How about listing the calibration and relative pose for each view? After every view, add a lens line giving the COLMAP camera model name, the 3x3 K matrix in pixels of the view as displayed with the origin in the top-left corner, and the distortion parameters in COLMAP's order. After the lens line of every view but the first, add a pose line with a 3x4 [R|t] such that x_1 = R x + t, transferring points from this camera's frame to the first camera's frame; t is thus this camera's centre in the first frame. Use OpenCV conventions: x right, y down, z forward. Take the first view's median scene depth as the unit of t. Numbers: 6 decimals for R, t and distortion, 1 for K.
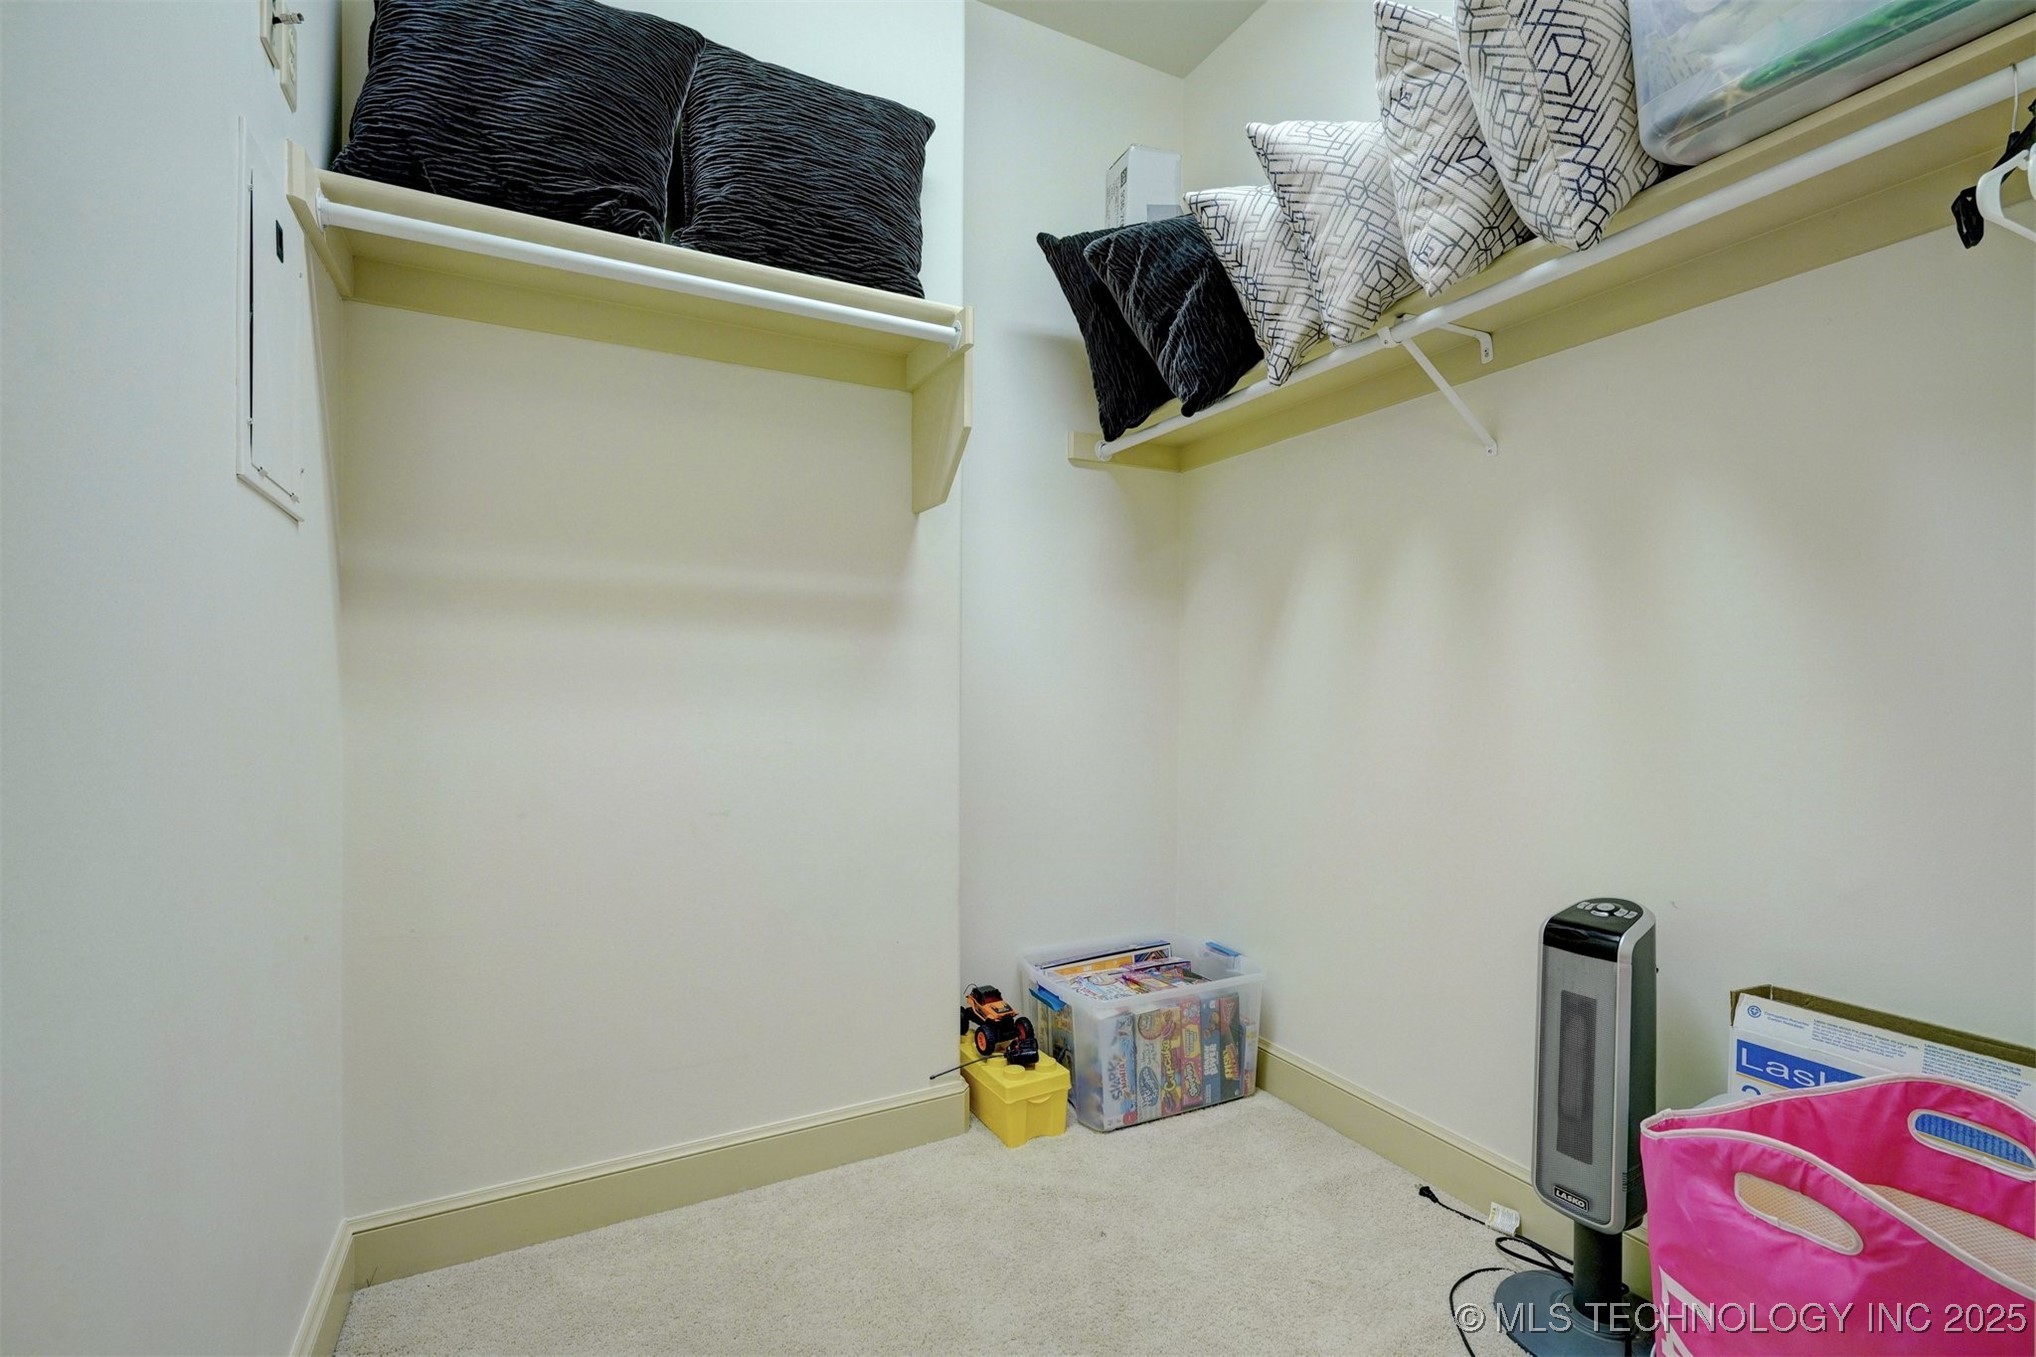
lens RADIAL K [[921.8, 0, 1010.9], [0, 921.8, 678.0], [0, 0, 1]] dist [-0.005753, 0.002441]
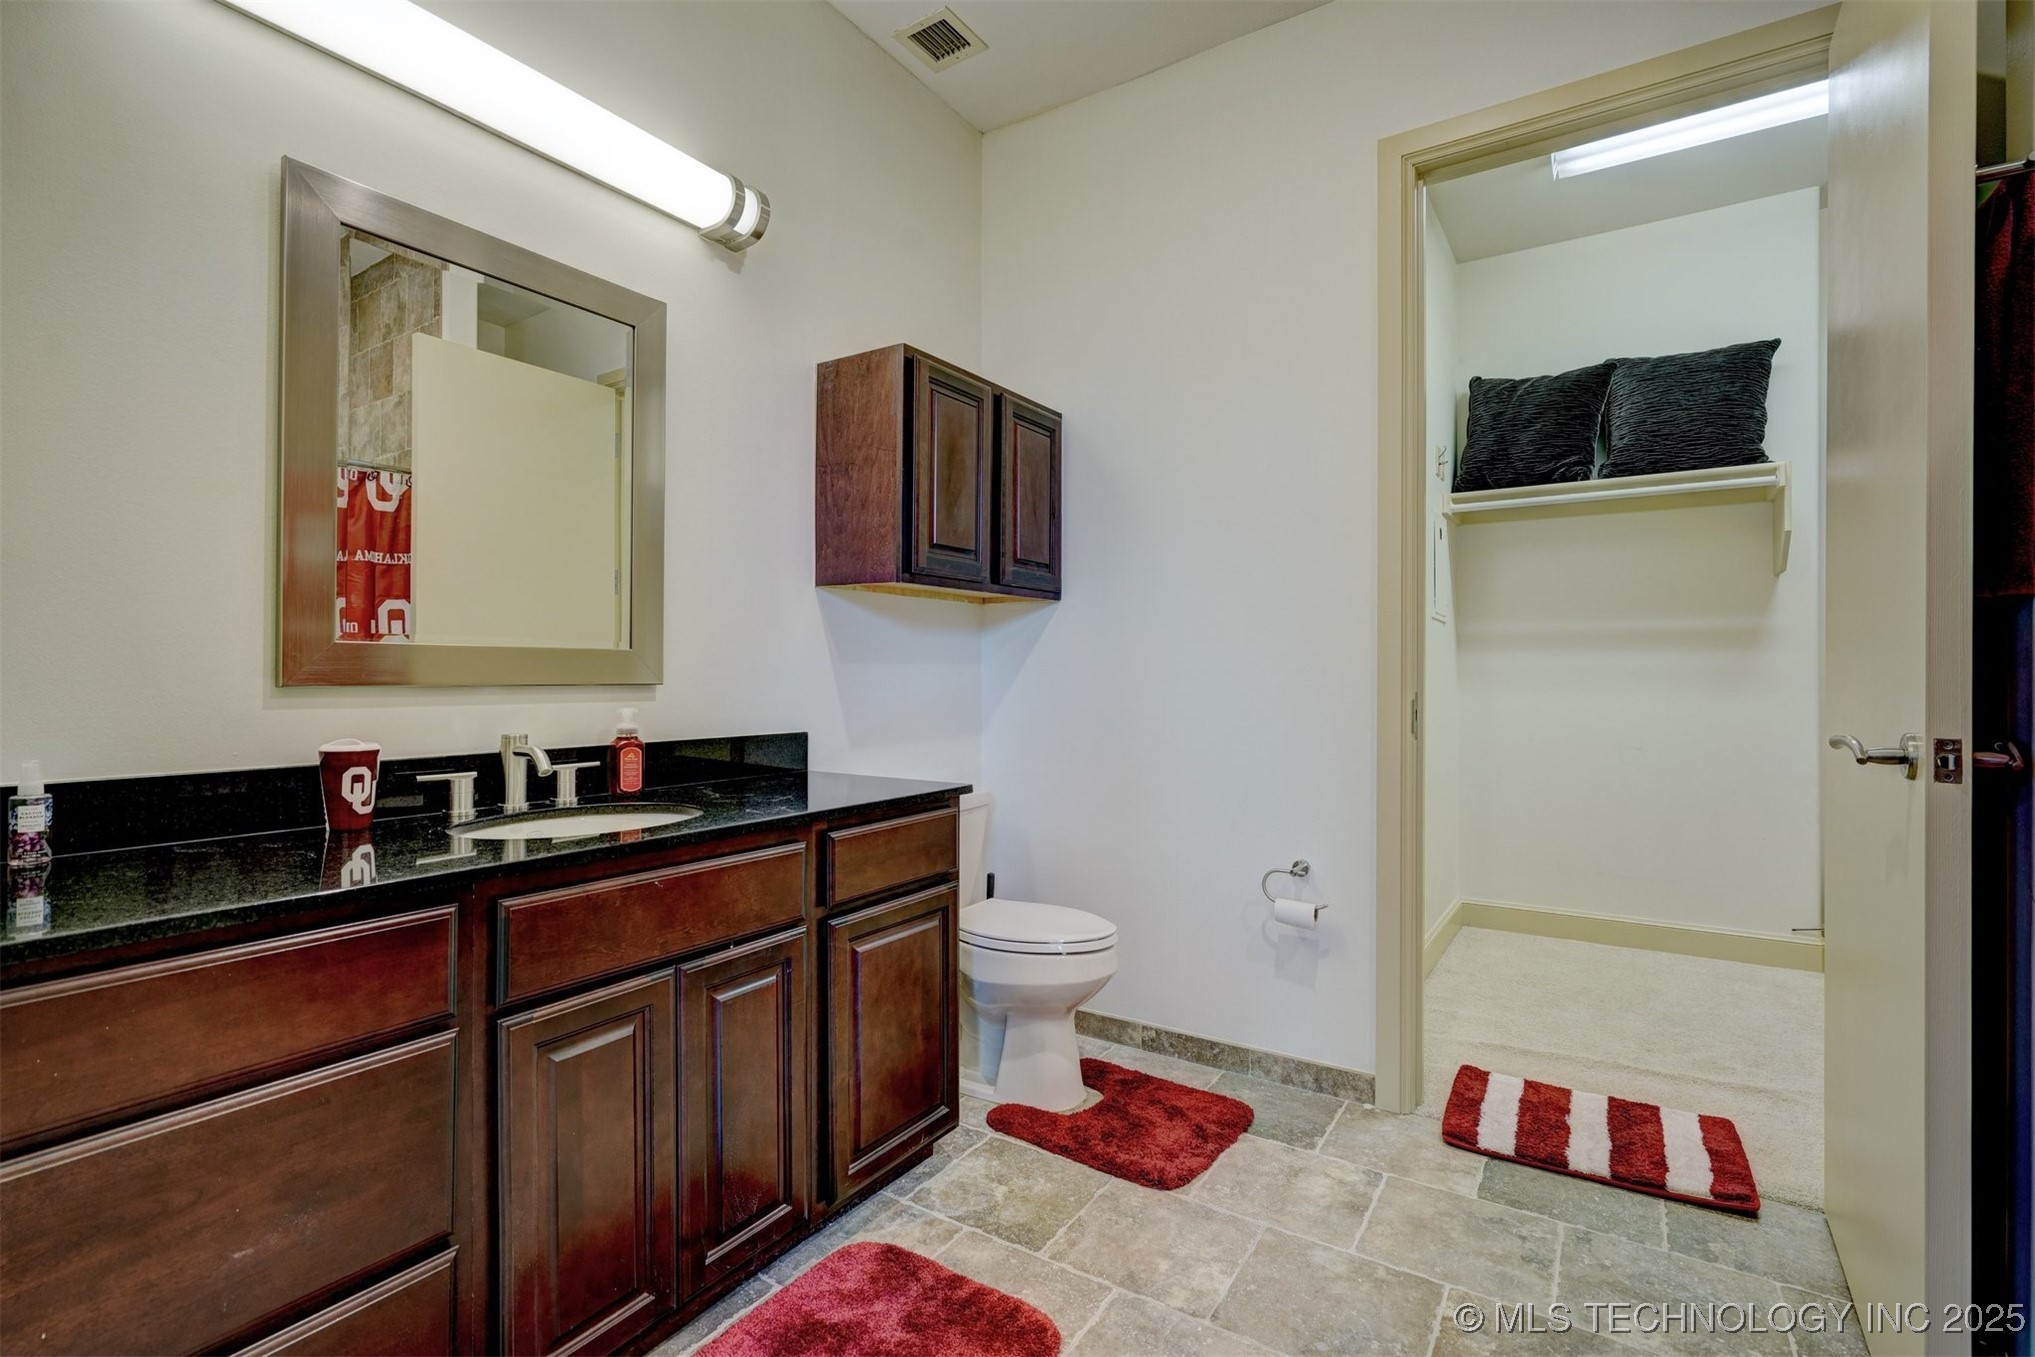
lens RADIAL K [[921.3, 0, 1008.1], [0, 921.3, 671.2], [0, 0, 1]] dist [-0.005753, 0.002441]
pose [[0.485749, -0.001756, -0.874096, 0.798251], [0.003703, 0.999993, 0.000049, -0.019262], [0.874090, -0.003260, 0.485752, -1.184310]]
